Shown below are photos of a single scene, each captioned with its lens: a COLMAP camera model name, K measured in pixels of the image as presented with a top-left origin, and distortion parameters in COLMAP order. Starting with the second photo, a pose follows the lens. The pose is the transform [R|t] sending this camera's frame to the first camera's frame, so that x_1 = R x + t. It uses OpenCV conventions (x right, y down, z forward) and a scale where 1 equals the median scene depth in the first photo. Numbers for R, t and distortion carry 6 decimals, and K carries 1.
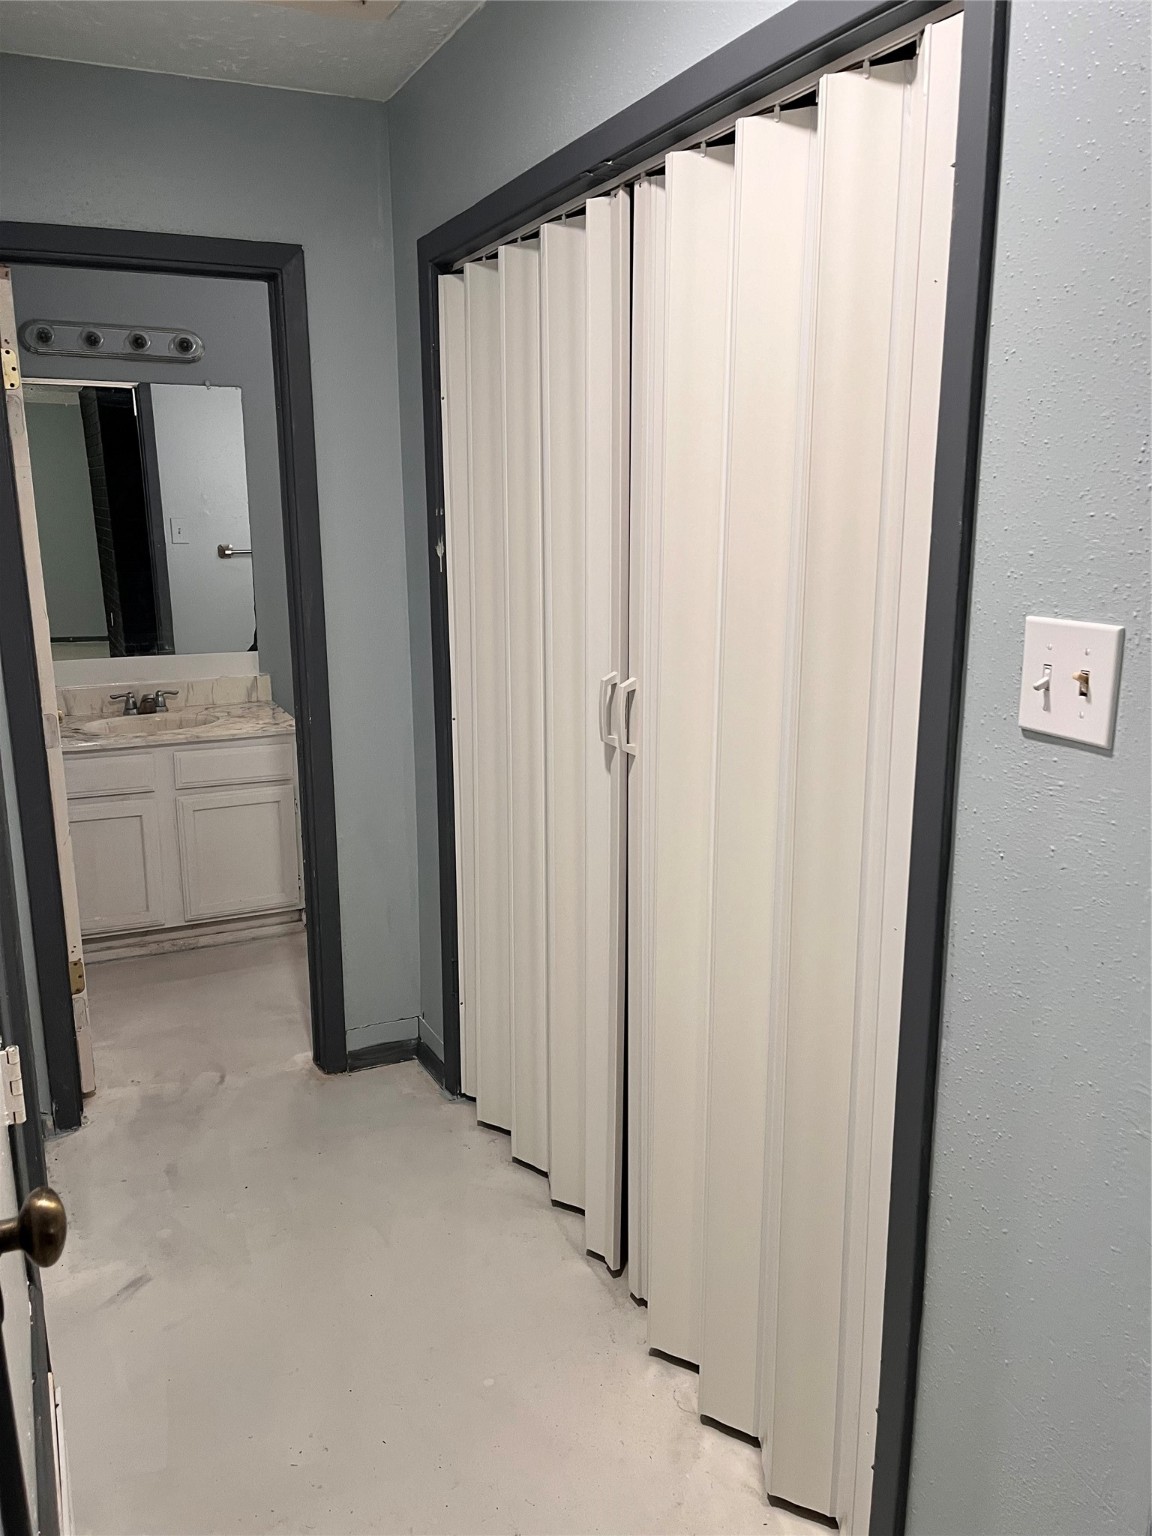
lens RADIAL K [[1161.6, 0, 567.3], [0, 1161.6, 768.0], [0, 0, 1]] dist [0.051521, -0.027155]
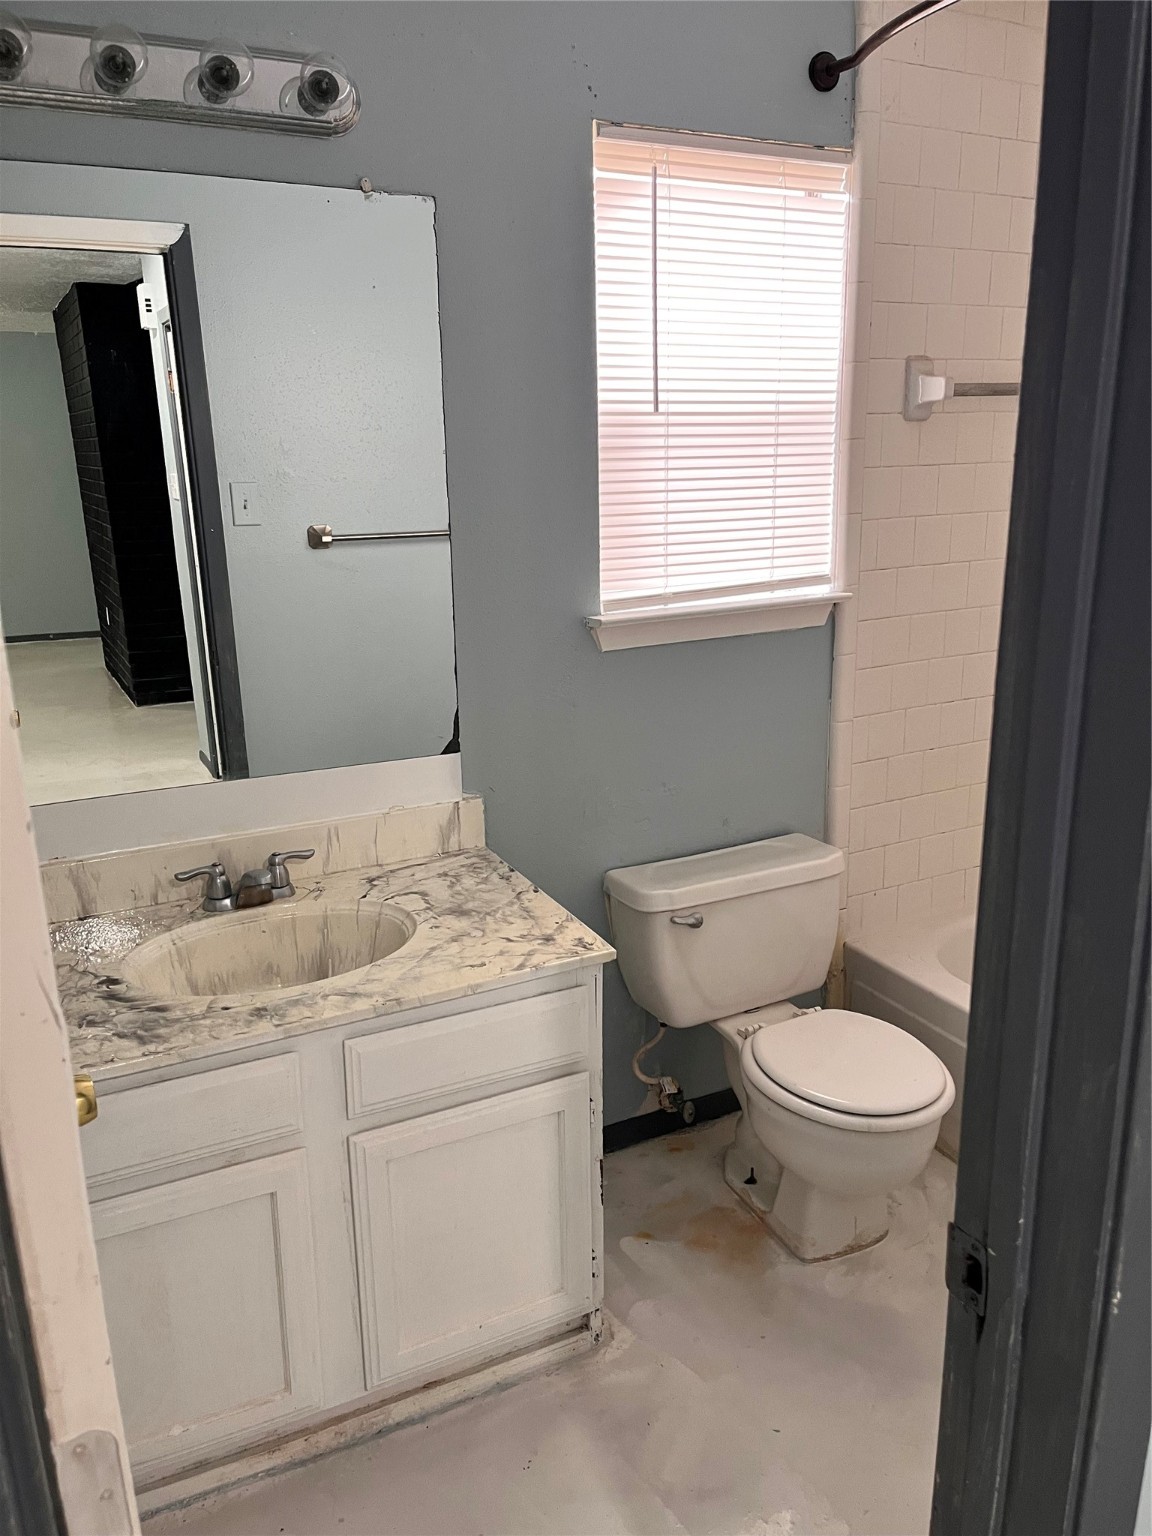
lens RADIAL K [[1161.6, 0, 584.1], [0, 1161.6, 768.6], [0, 0, 1]] dist [0.051521, -0.027155]
pose [[0.999350, -0.024165, 0.026765, -0.235545], [0.023080, 0.998929, 0.040111, -0.116765], [-0.027706, -0.039468, 0.998837, 0.523861]]
